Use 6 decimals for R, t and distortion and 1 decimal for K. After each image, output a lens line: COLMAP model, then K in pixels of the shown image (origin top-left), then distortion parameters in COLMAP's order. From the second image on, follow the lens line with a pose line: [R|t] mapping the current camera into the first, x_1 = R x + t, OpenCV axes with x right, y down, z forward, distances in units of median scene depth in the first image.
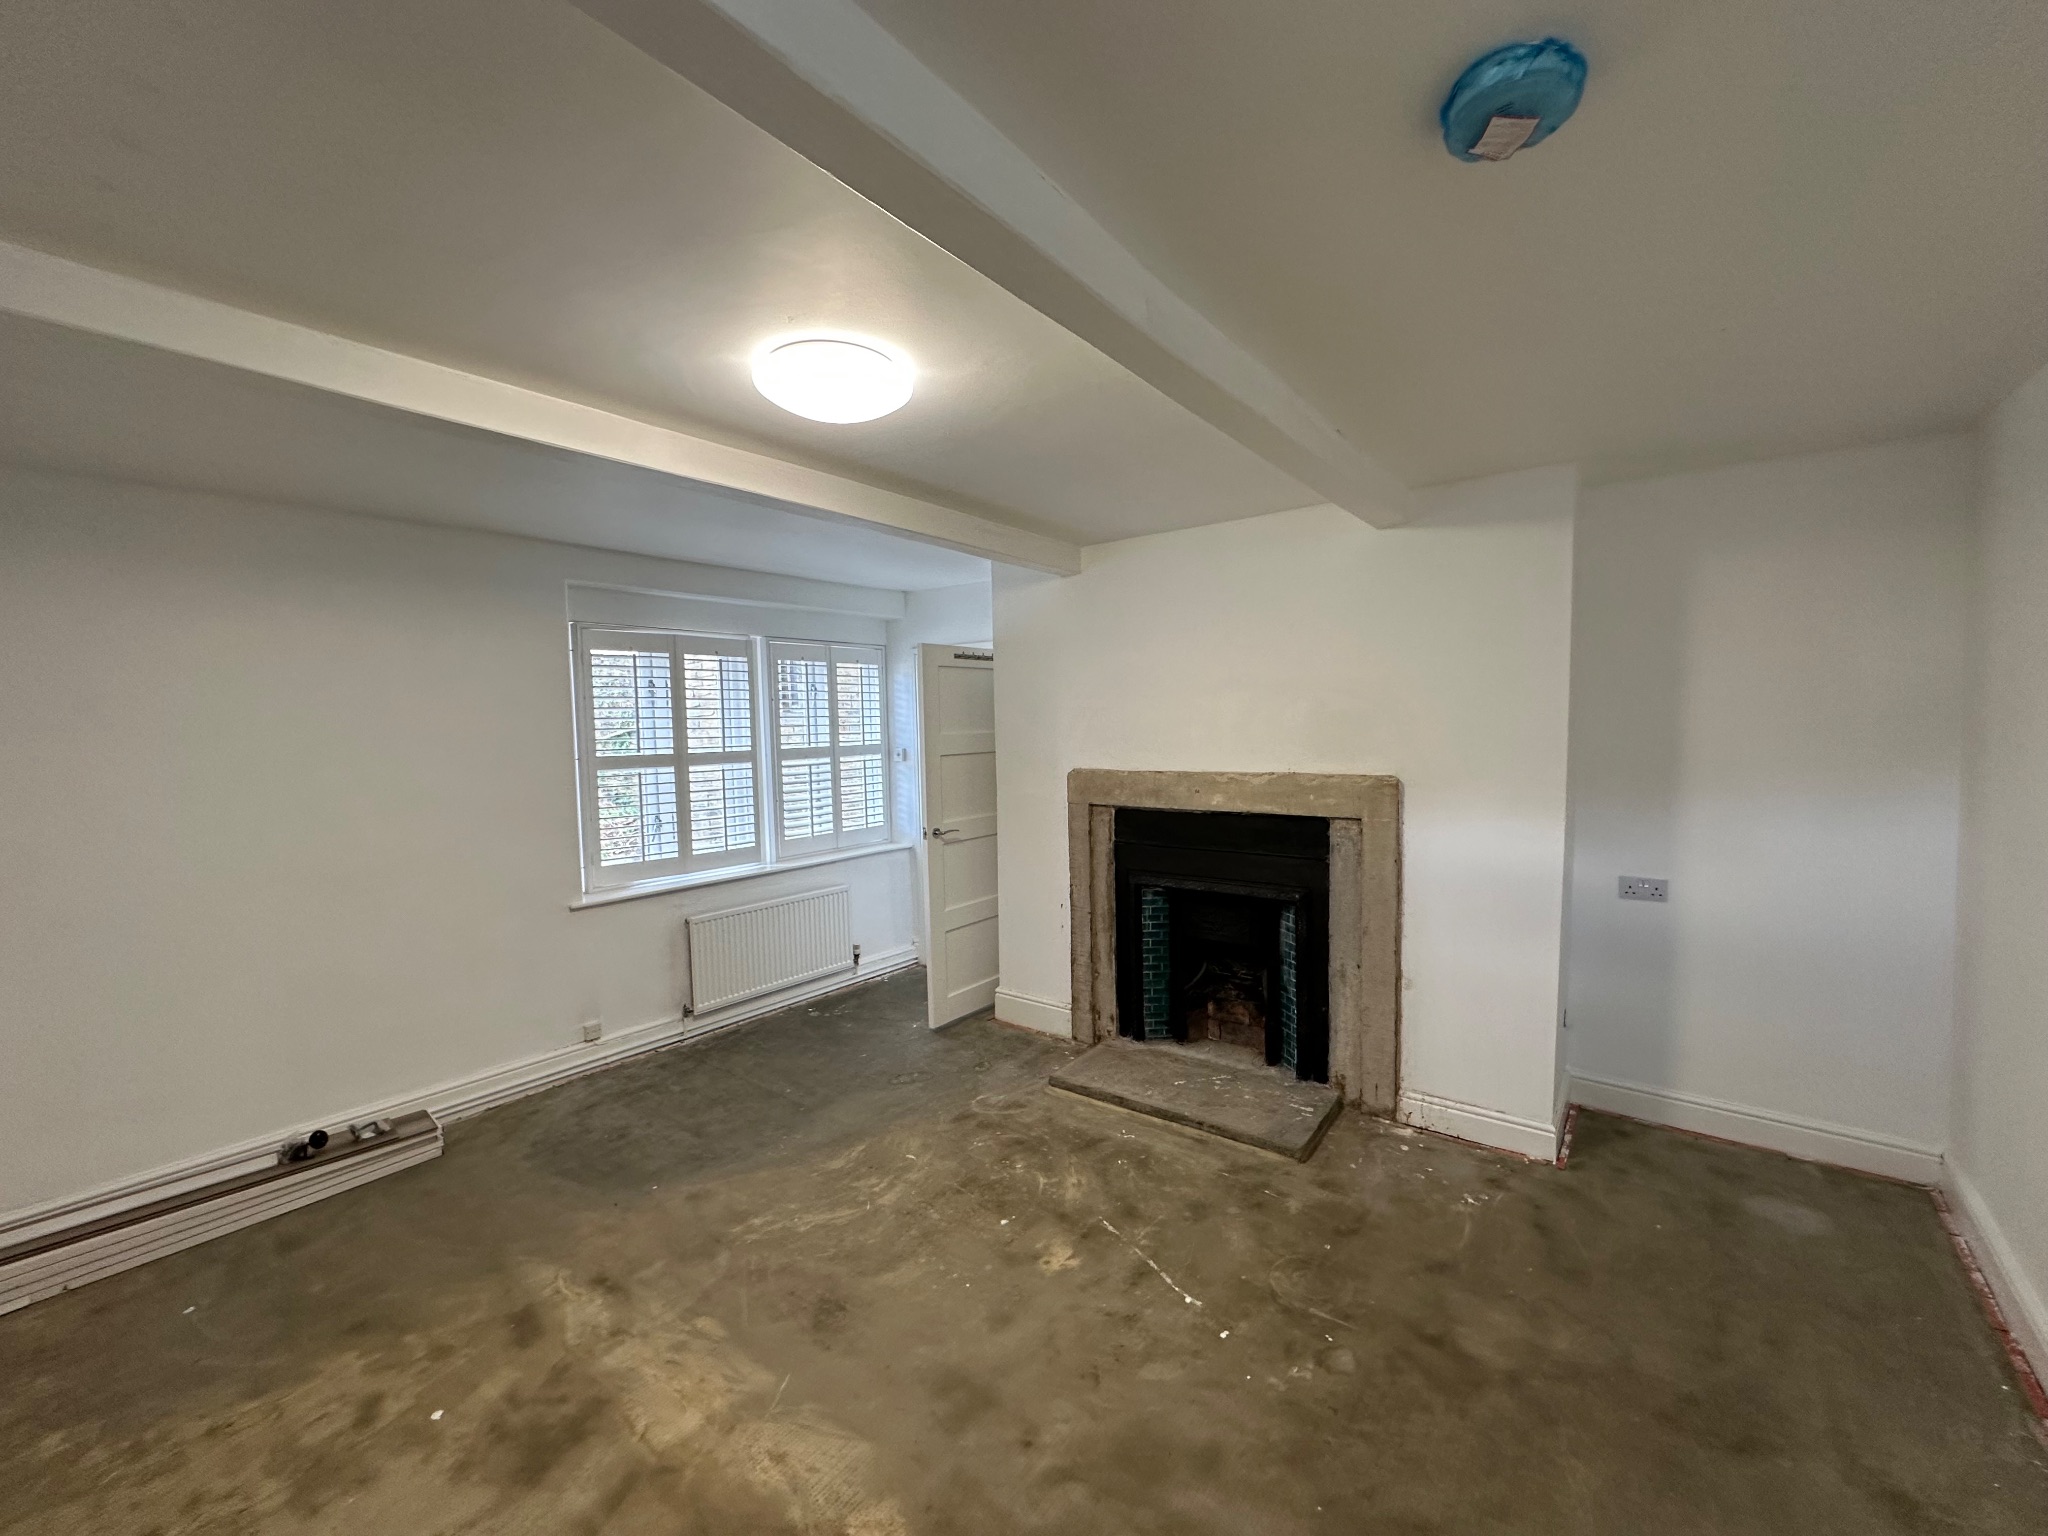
lens RADIAL K [[813.6, 0, 1024.1], [0, 813.6, 763.5], [0, 0, 1]] dist [-0.002038, 0.000515]
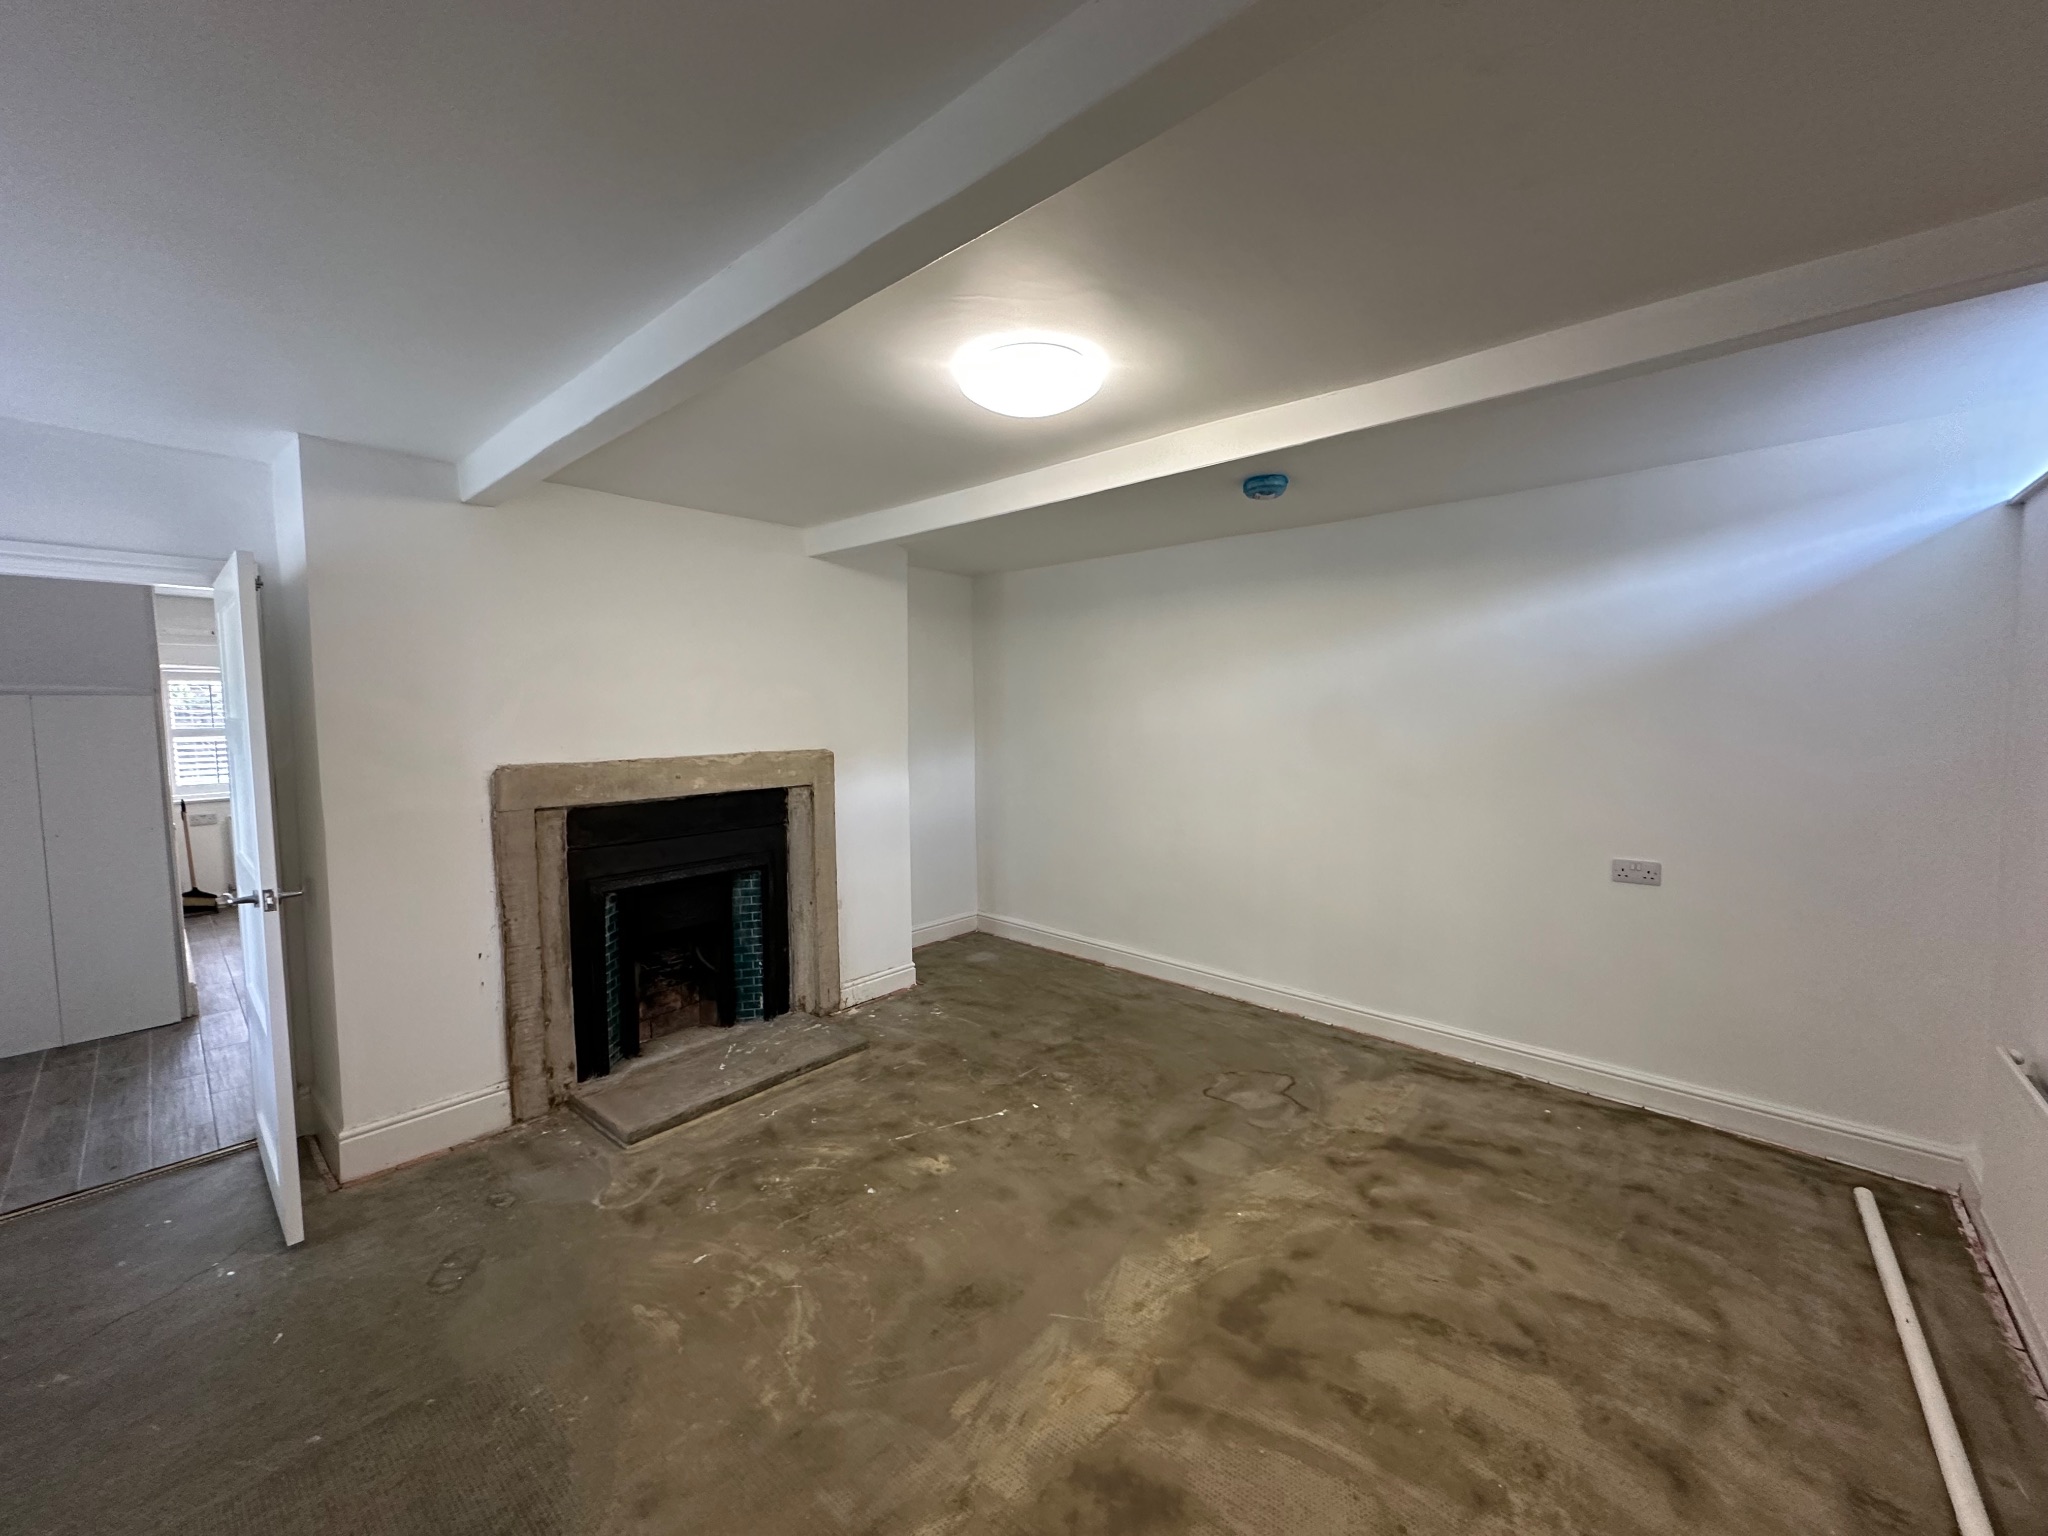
lens RADIAL K [[813.6, 0, 1028.3], [0, 813.6, 763.4], [0, 0, 1]] dist [-0.002038, 0.000515]
pose [[0.067687, -0.049782, 0.996464, -0.831183], [0.056727, 0.997331, 0.045972, -0.003933], [-0.996093, 0.053415, 0.070330, 0.586666]]
